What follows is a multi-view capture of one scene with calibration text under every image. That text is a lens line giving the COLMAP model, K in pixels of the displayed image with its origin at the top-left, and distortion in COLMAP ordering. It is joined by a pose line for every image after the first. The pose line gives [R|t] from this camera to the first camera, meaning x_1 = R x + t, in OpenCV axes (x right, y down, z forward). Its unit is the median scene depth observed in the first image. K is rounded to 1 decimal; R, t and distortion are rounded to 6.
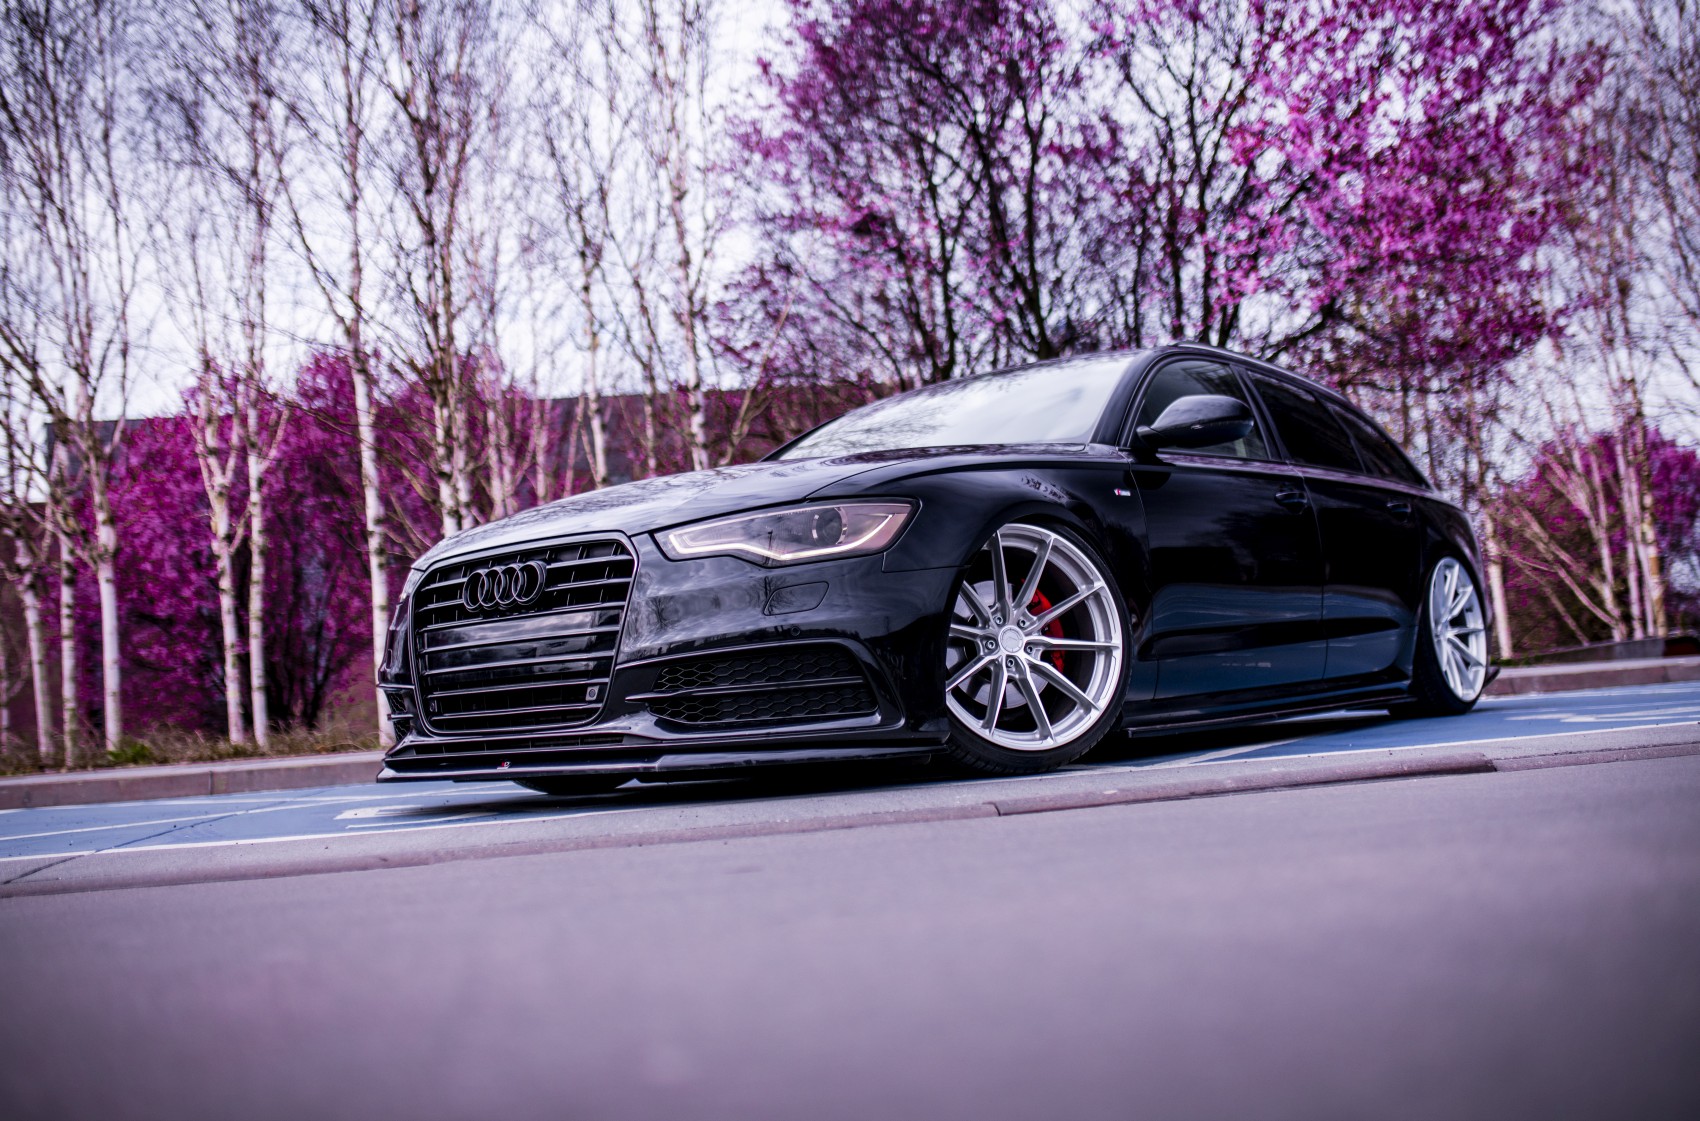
lens RADIAL K [[1661.5, 0, 850.0], [0, 1661.5, 560.5], [0, 0, 1]] dist [-0.038106, 0.011327]
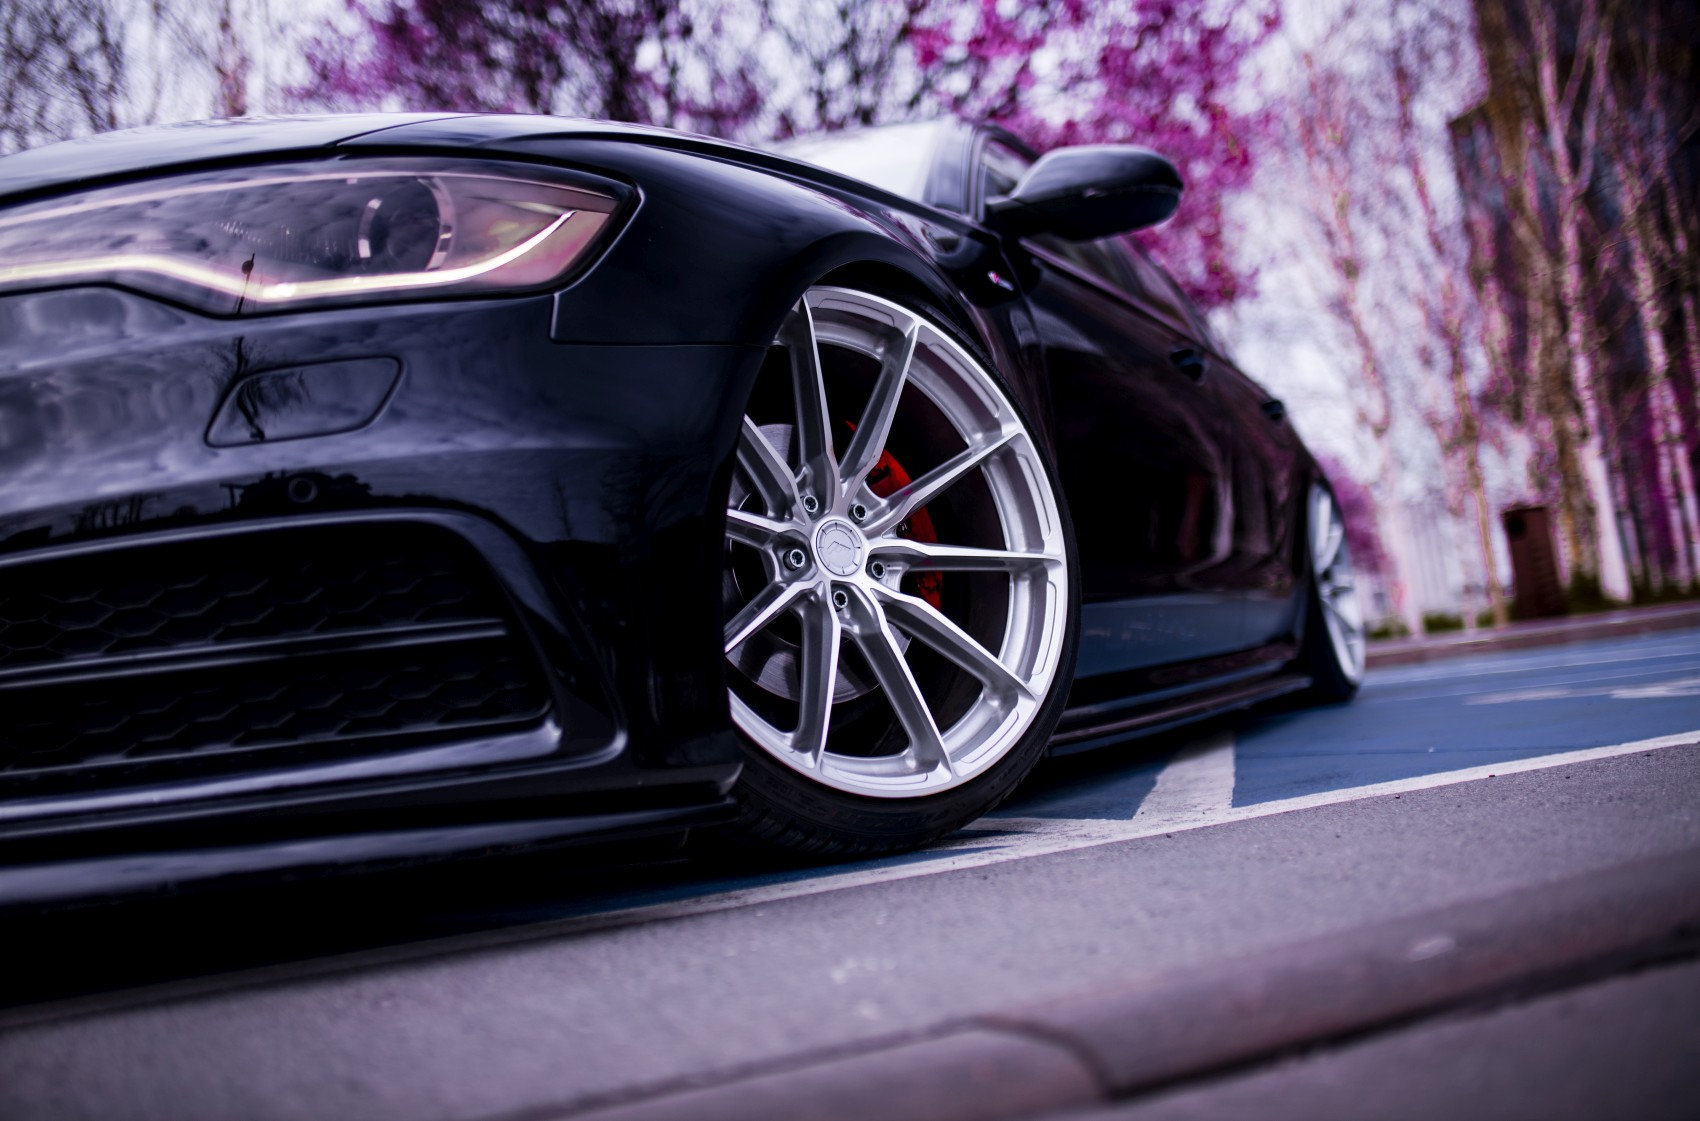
lens RADIAL K [[1649.5, 0, 850.0], [0, 1649.5, 560.5], [0, 0, 1]] dist [-0.046898, 0.033688]
pose [[0.972068, -0.022722, 0.233595, -0.002583], [0.026522, 0.999562, -0.013140, 0.056402], [-0.233194, 0.018968, 0.972245, 0.567706]]
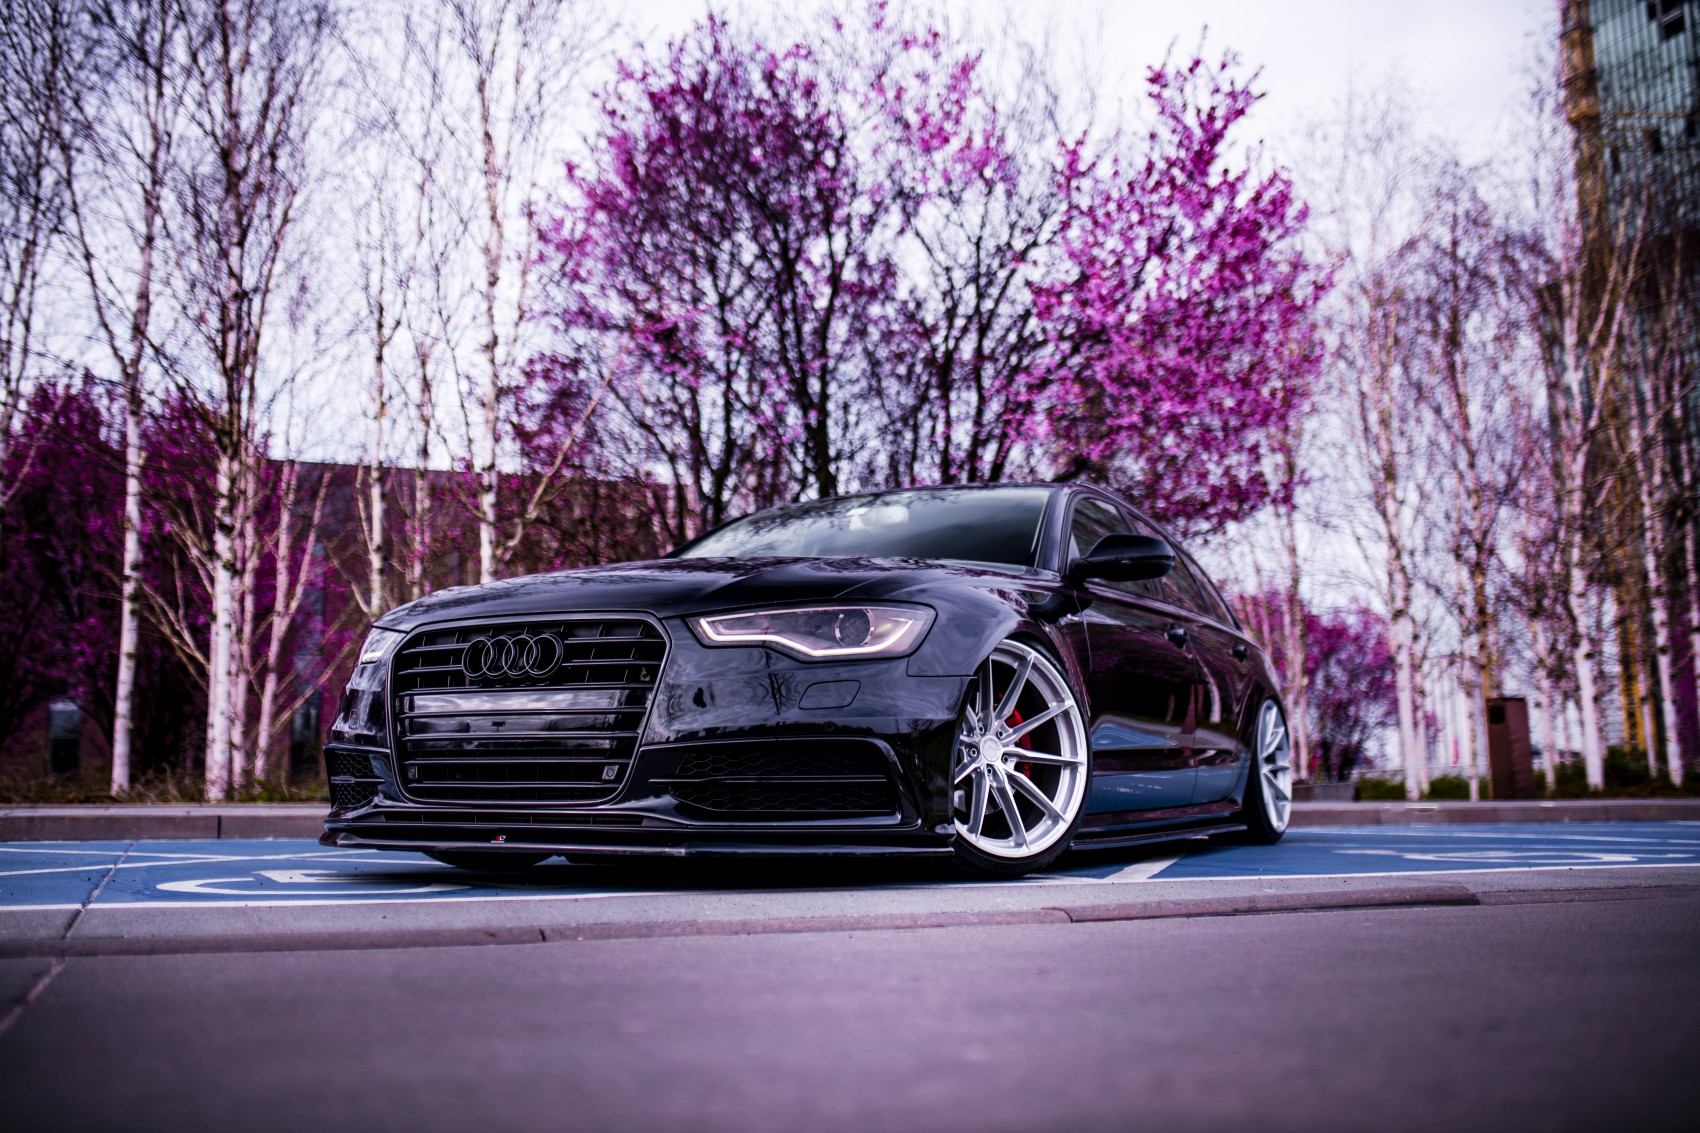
lens RADIAL K [[1578.2, 0, 850.0], [0, 1578.2, 566.5], [0, 0, 1]] dist [-0.035746, 0.006822]
pose [[0.976881, 0.097355, 0.190328, -0.188570], [-0.085996, 0.994035, -0.067076, 0.007413], [-0.195723, 0.049158, 0.979426, 0.037143]]
